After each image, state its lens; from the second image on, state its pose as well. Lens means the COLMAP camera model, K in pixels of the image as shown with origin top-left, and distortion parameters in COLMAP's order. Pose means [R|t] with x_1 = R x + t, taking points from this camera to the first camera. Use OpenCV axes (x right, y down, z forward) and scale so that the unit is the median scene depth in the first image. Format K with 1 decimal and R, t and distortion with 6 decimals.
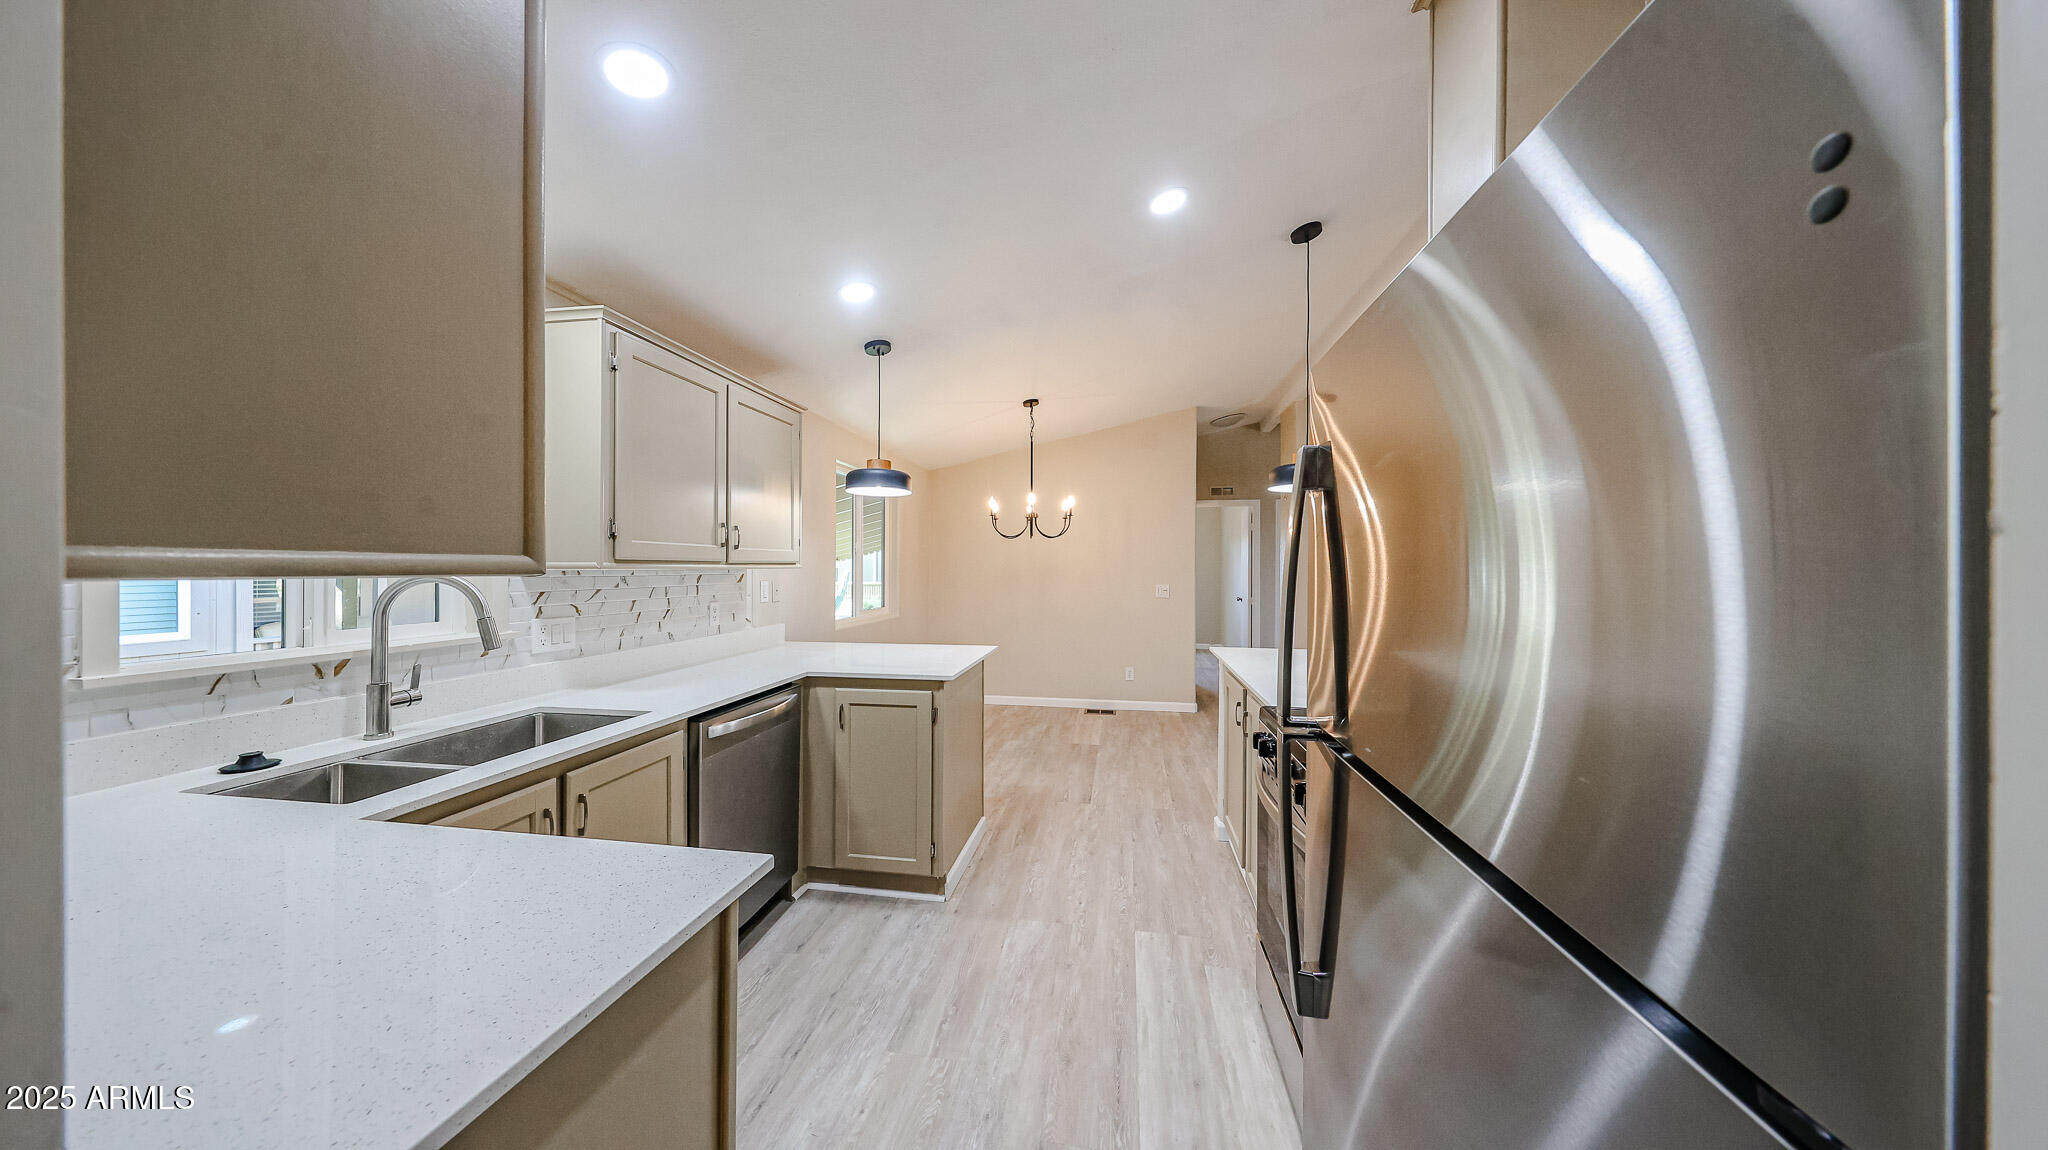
lens RADIAL K [[631.4, 0, 1020.3], [0, 631.4, 568.2], [0, 0, 1]] dist [0.007557, 0.000016]
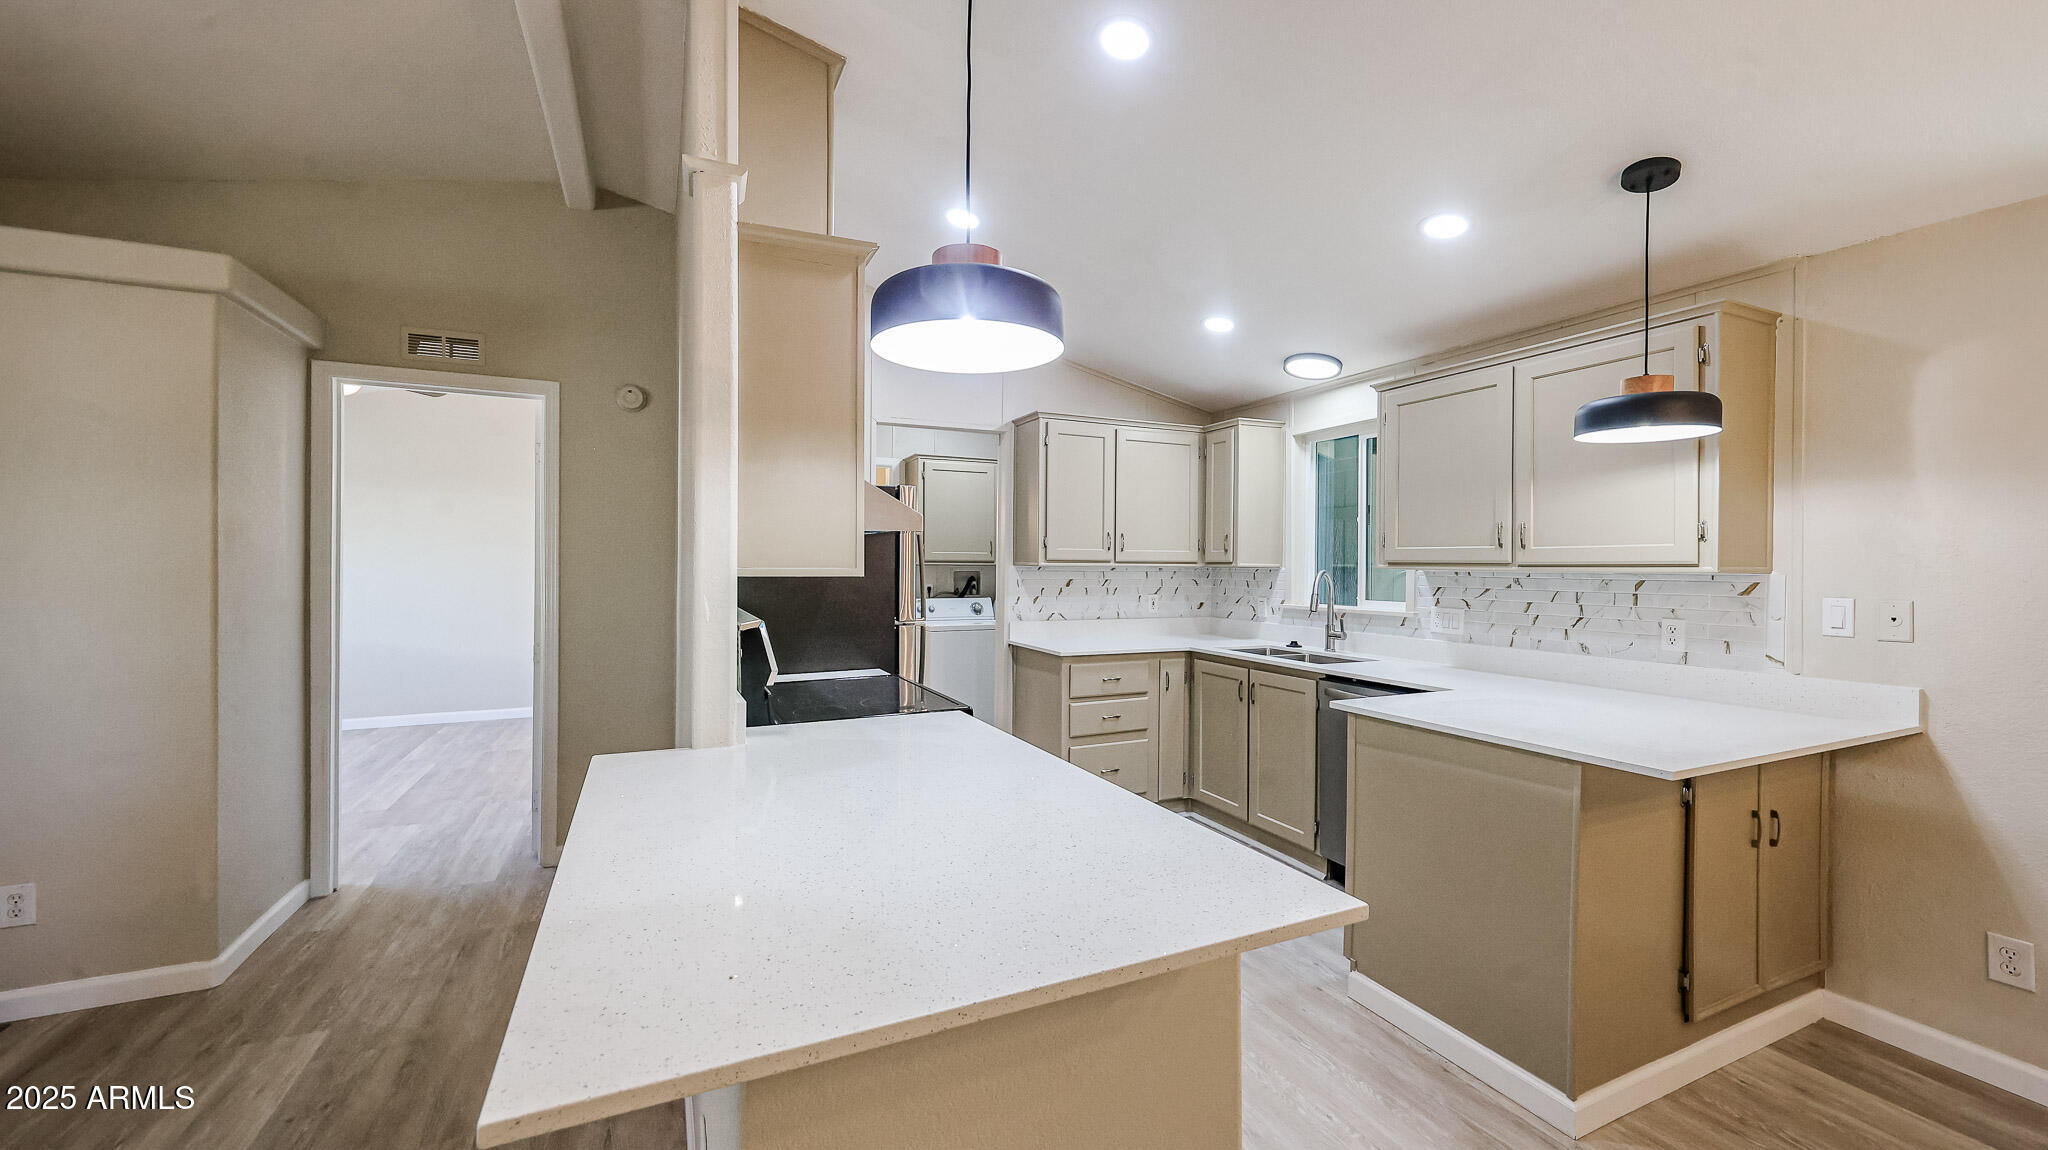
lens RADIAL K [[789.7, 0, 1018.0], [0, 789.7, 568.3], [0, 0, 1]] dist [0.001409, -0.000101]
pose [[-0.828541, -0.008477, -0.559864, 0.731148], [-0.012927, 0.999908, 0.003991, 0.001735], [0.559779, 0.010544, -0.828575, 1.493798]]
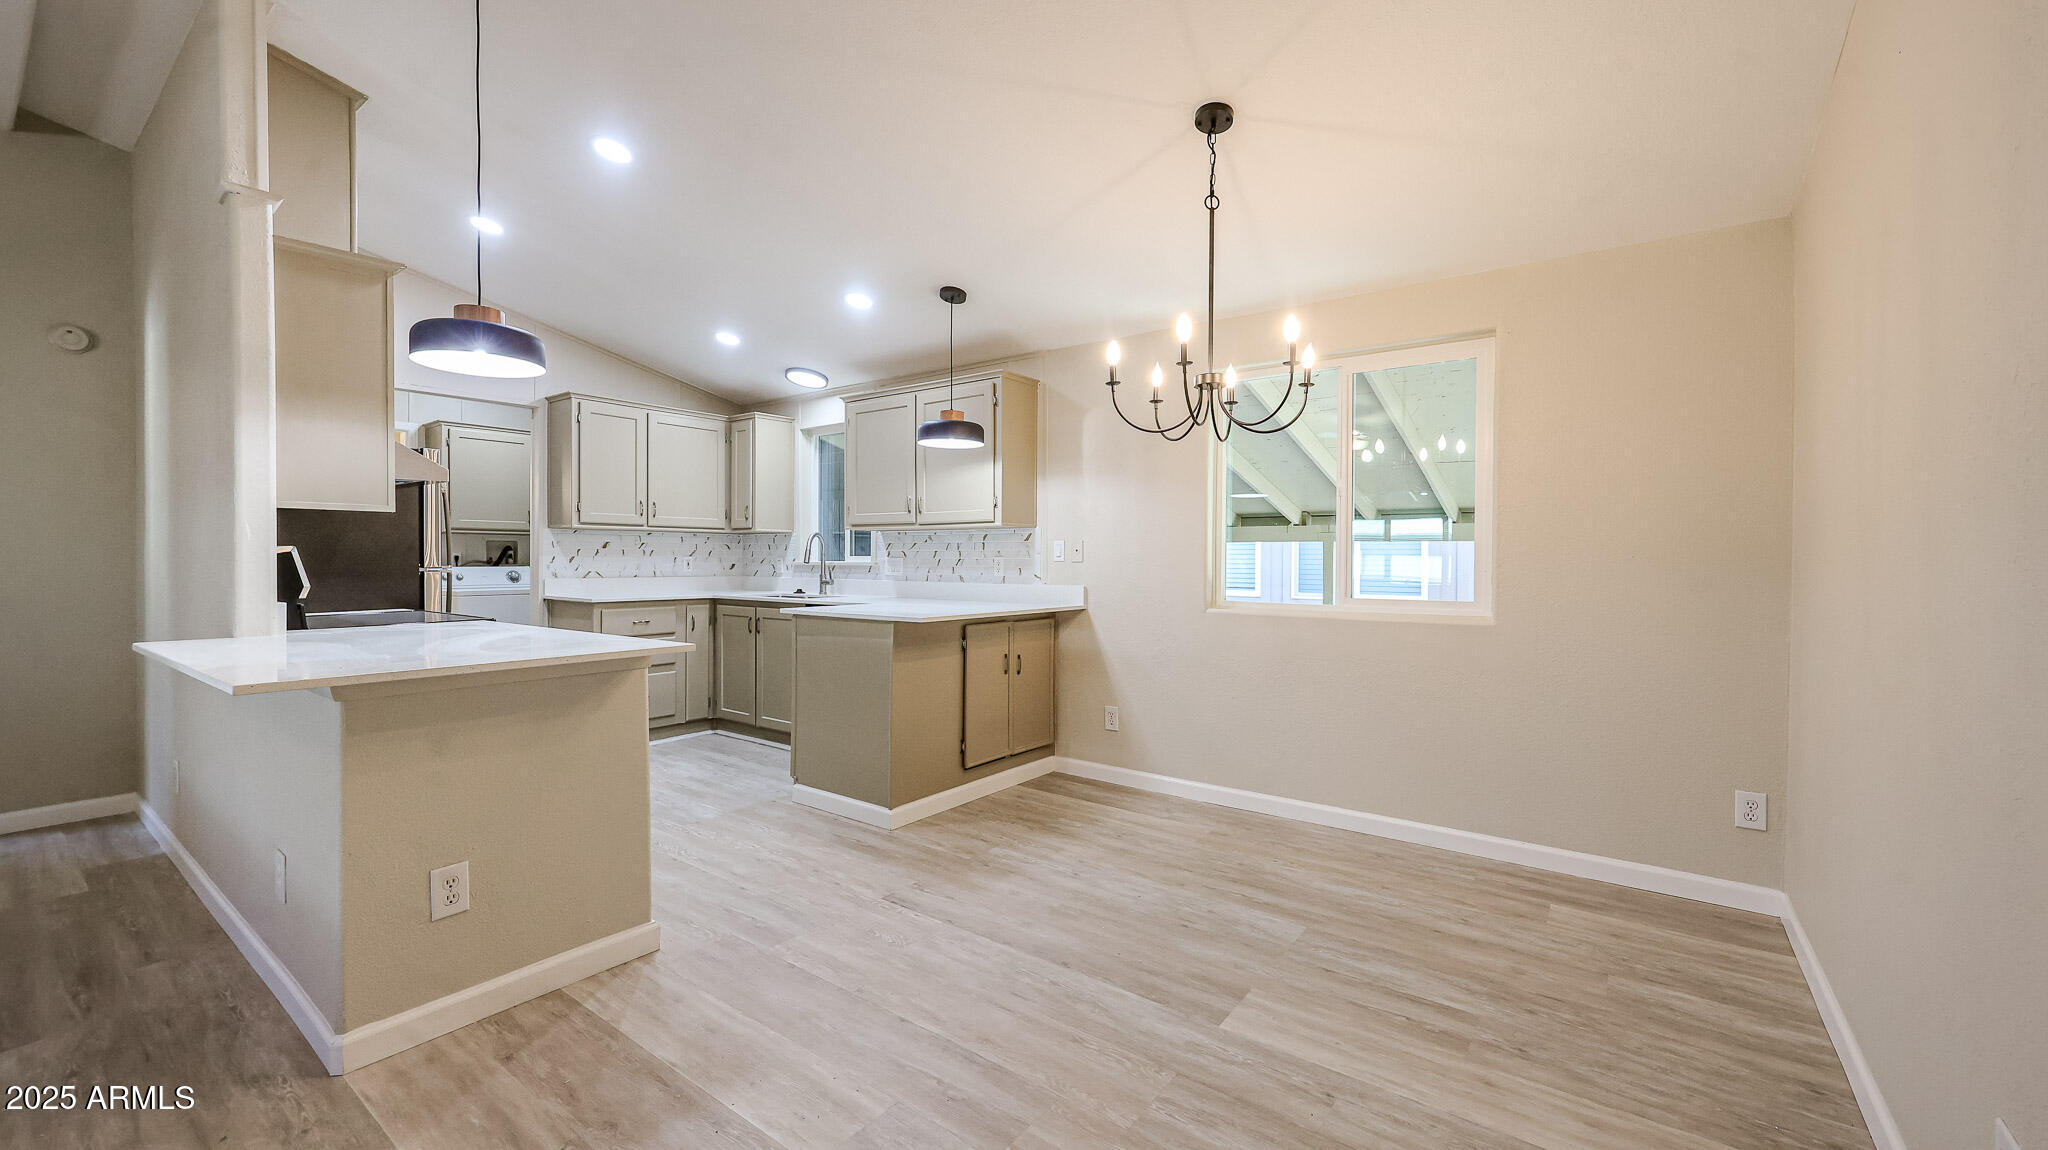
lens RADIAL K [[815.4, 0, 1020.1], [0, 815.4, 567.1], [0, 0, 1]] dist [0.006220, -0.000227]
pose [[-0.466987, 0.001944, -0.884262, 0.982416], [-0.009054, 0.999935, 0.006980, 0.069929], [0.884218, 0.011266, -0.466939, 1.978913]]
